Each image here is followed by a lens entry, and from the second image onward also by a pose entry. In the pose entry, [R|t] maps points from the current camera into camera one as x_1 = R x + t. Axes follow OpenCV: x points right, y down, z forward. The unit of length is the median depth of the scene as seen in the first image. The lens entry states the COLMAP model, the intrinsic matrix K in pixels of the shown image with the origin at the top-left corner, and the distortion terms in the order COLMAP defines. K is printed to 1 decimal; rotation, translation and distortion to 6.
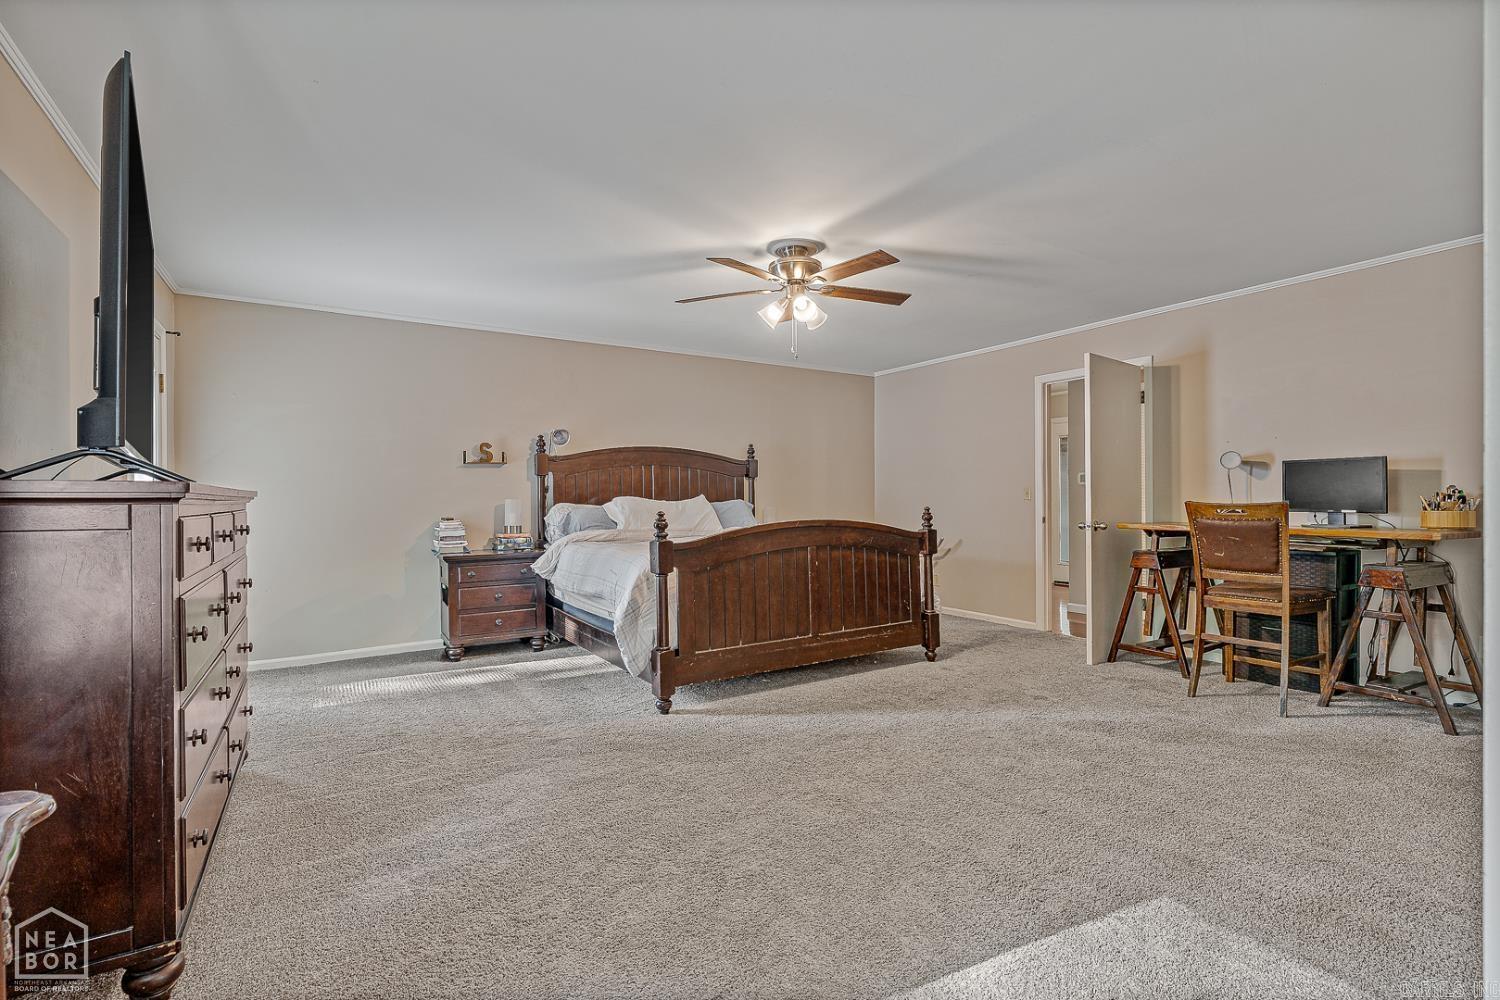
lens RADIAL K [[688.8, 0, 752.9], [0, 688.8, 501.6], [0, 0, 1]] dist [-0.003549, 0.000801]
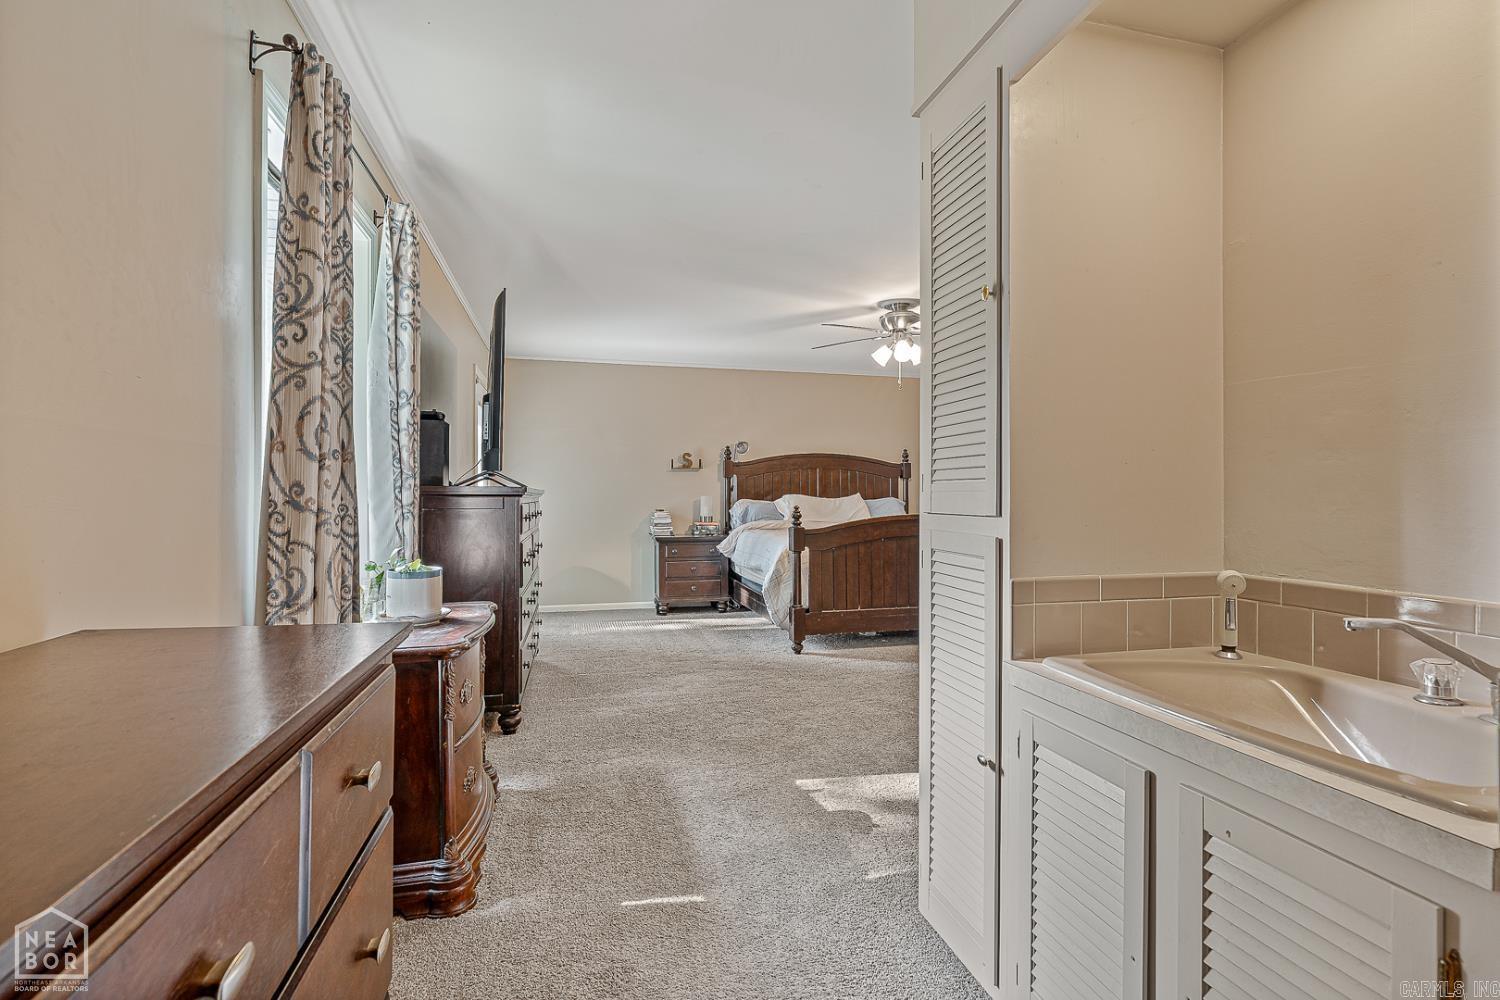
lens RADIAL K [[688.8, 0, 748.4], [0, 688.8, 496.3], [0, 0, 1]] dist [-0.003549, 0.000801]
pose [[0.951479, 0.006935, -0.307634, 0.186408], [-0.007995, 0.999966, -0.002187, -0.000748], [0.307609, 0.004541, 0.951502, -0.312444]]
